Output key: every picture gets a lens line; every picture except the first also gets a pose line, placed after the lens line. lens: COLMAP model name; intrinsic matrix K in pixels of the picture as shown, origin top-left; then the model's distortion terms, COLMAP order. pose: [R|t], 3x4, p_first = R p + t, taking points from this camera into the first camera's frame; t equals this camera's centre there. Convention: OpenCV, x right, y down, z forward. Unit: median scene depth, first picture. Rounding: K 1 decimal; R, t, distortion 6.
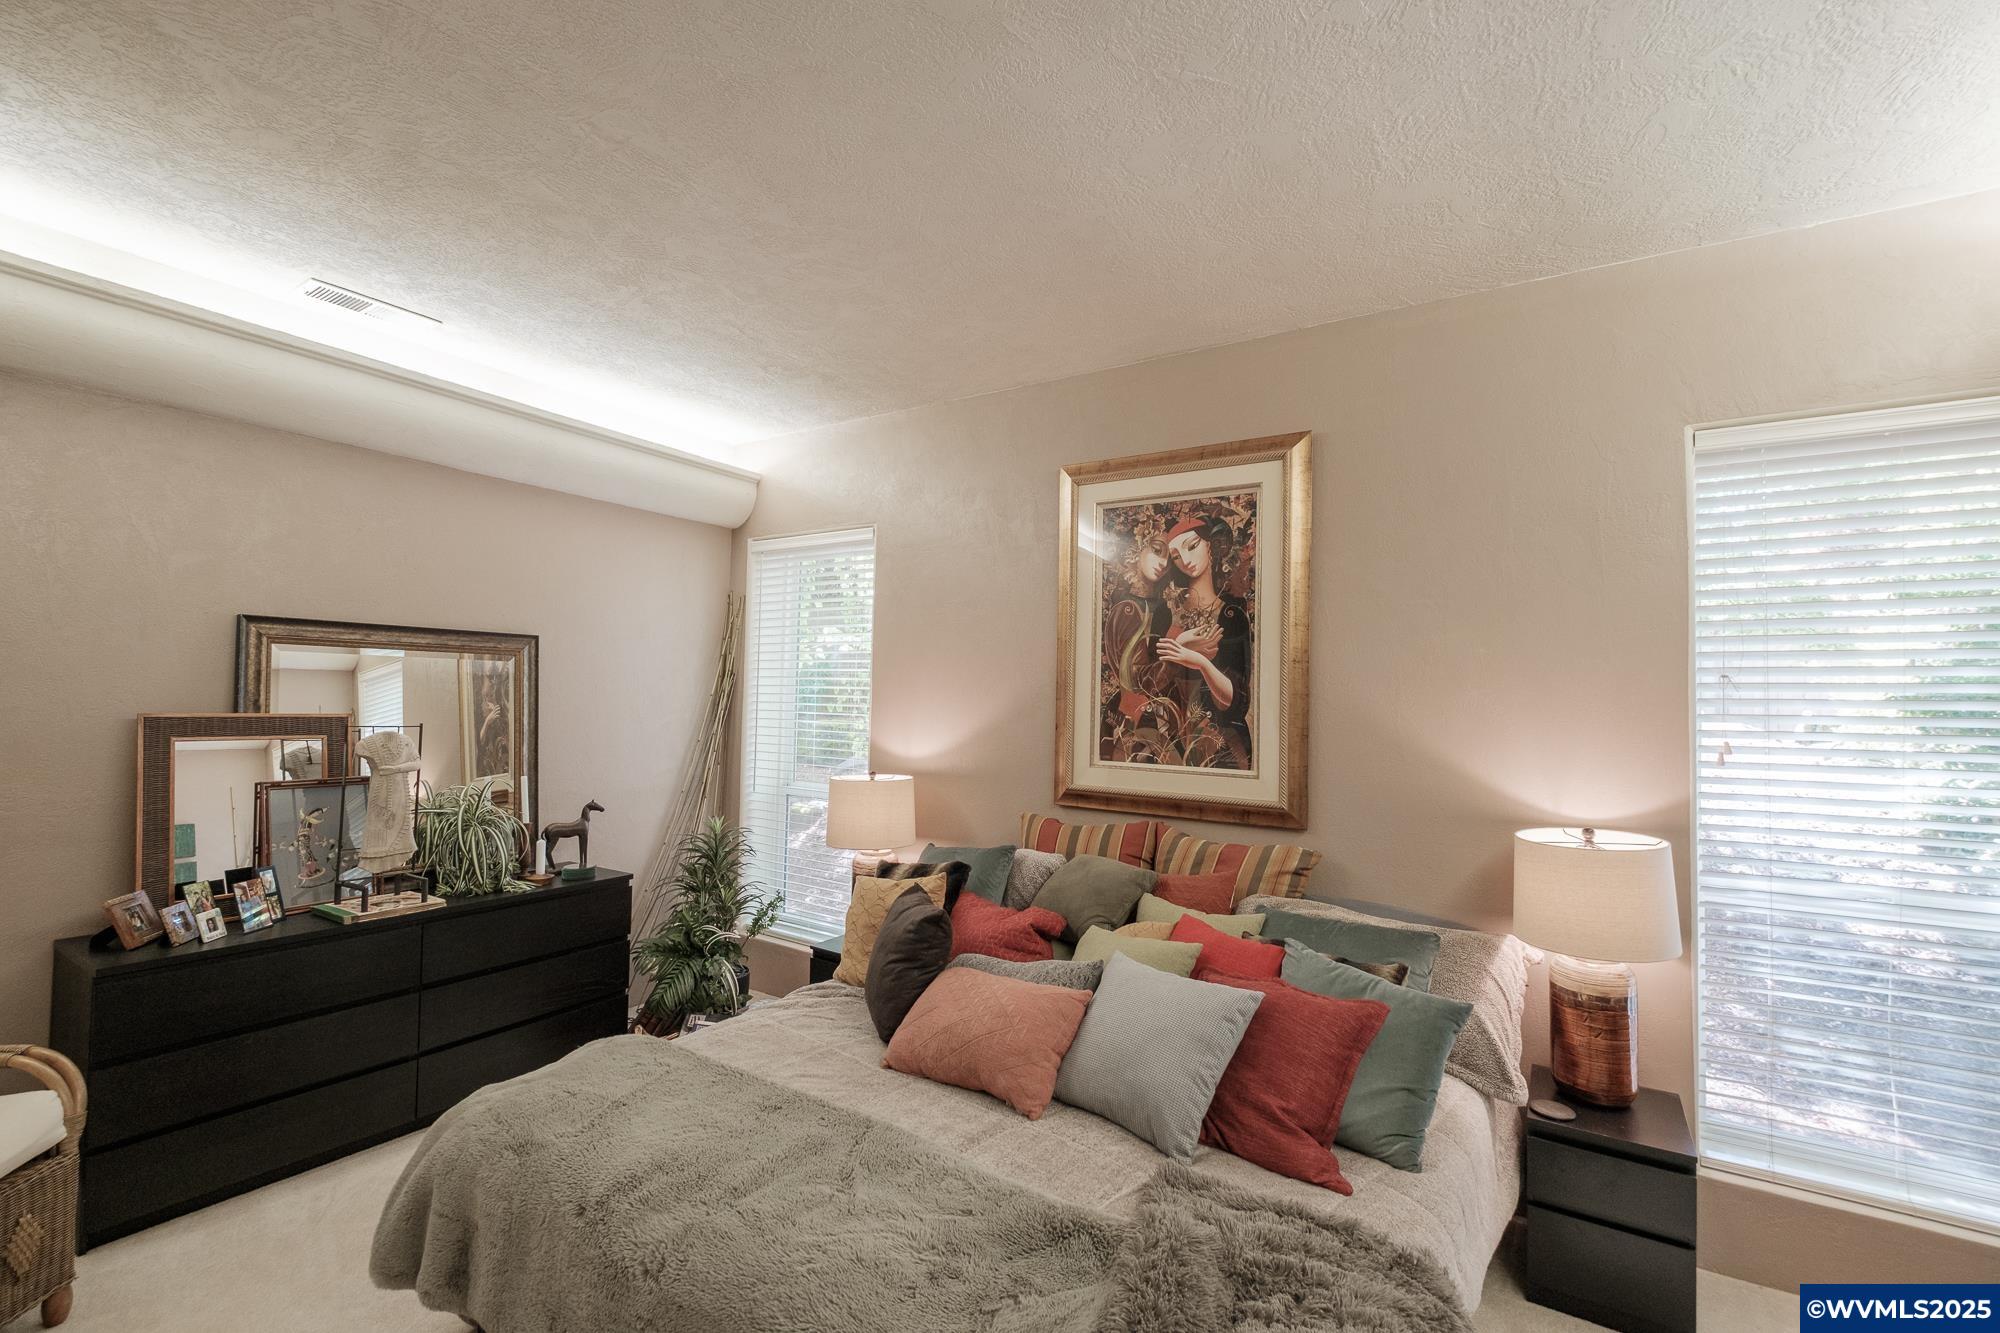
lens RADIAL K [[857.0, 0, 1006.8], [0, 857.0, 660.7], [0, 0, 1]] dist [0.001687, -0.005094]
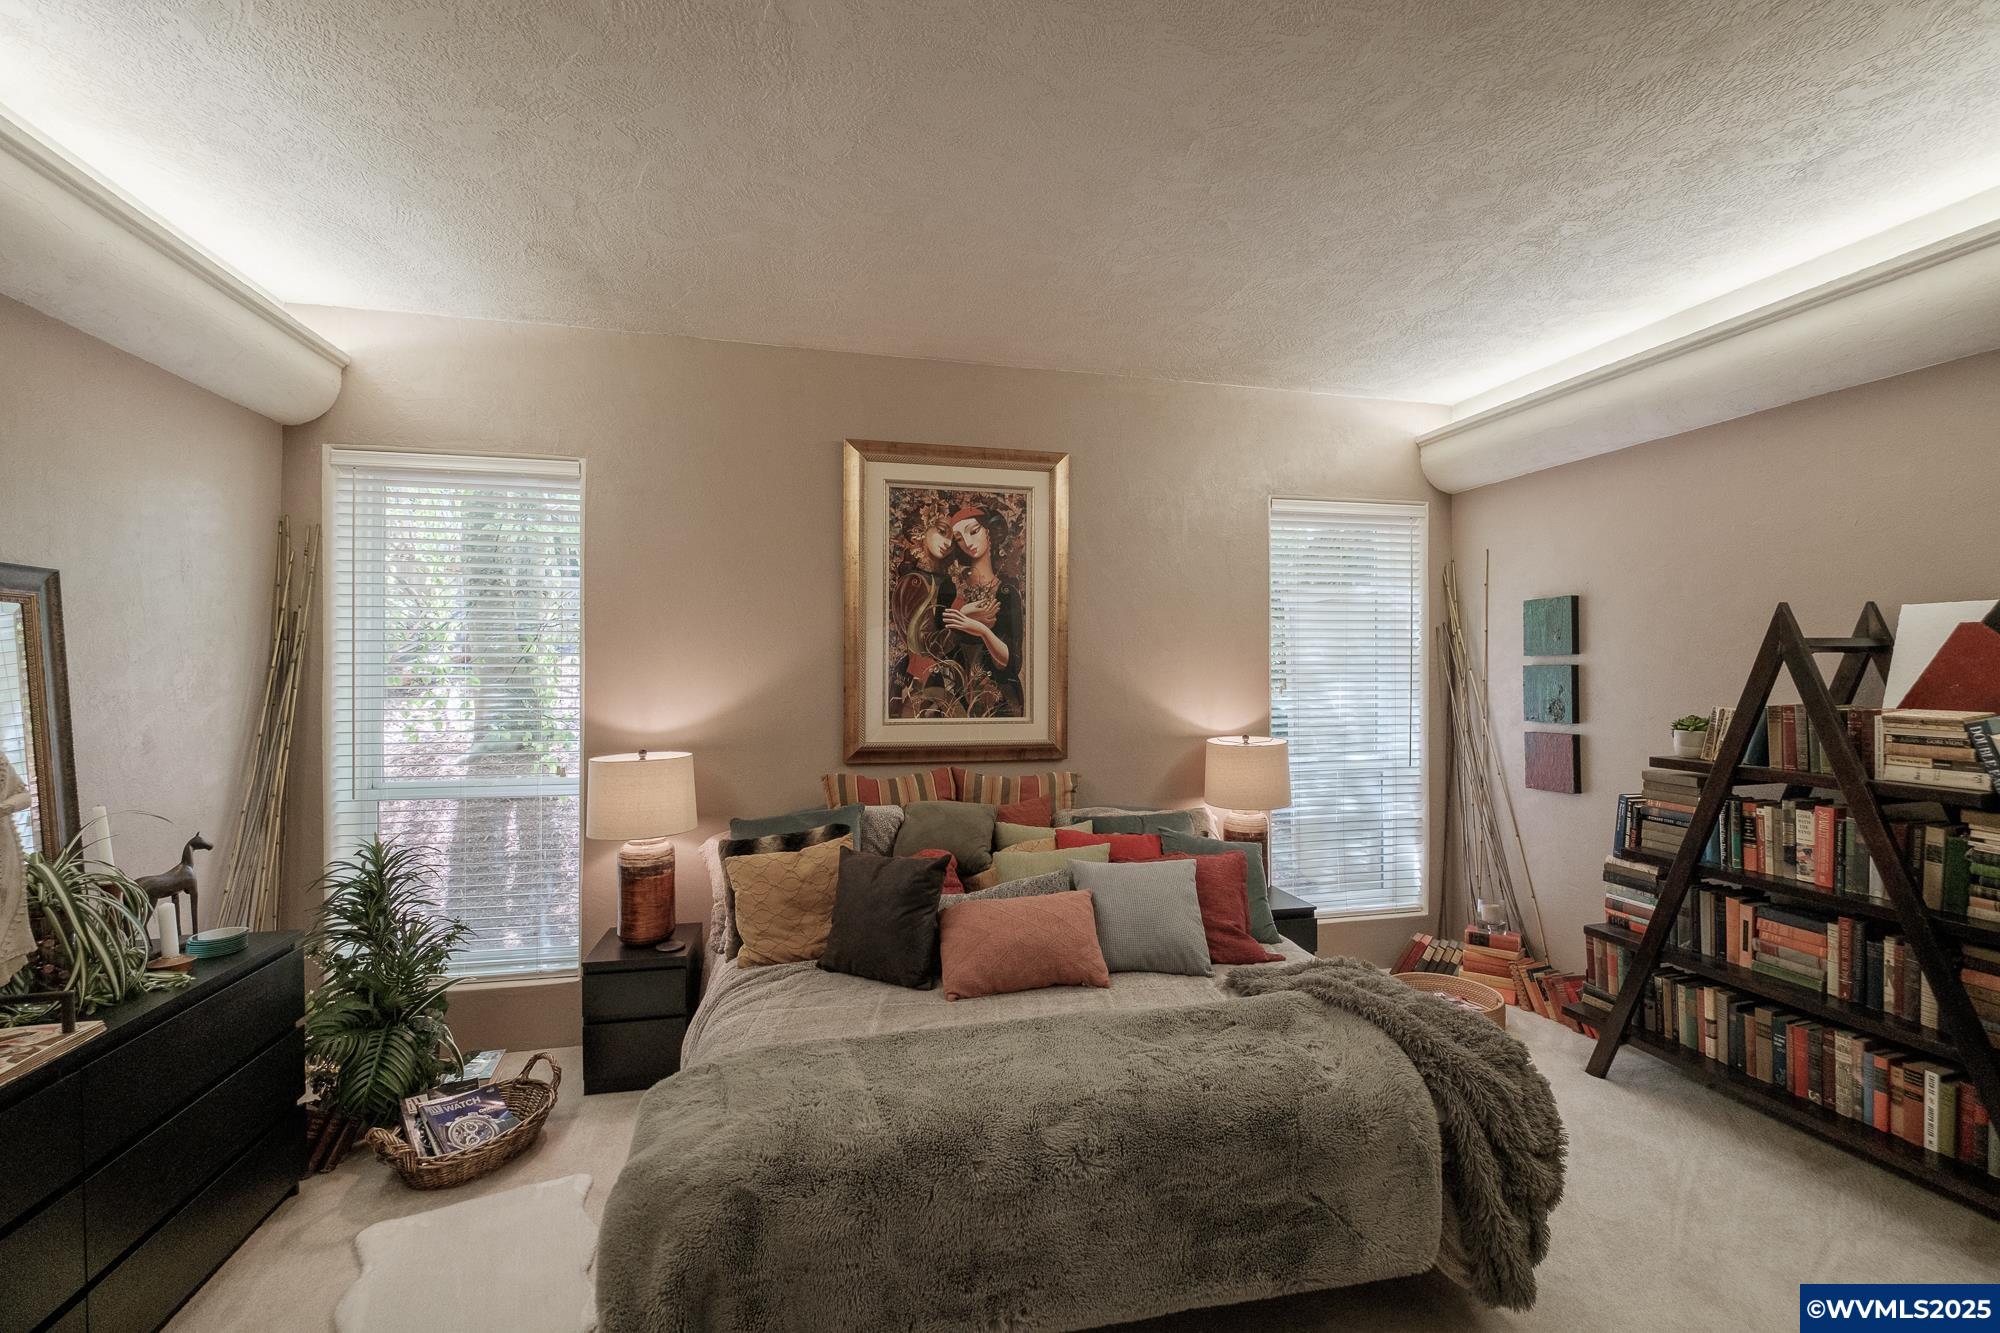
lens RADIAL K [[852.2, 0, 1008.1], [0, 852.2, 664.6], [0, 0, 1]] dist [-0.001714, -0.000734]
pose [[0.691832, -0.018229, 0.721828, -0.592742], [-0.016904, 0.998998, 0.041430, -0.000145], [-0.721861, -0.040865, 0.690831, 0.147408]]
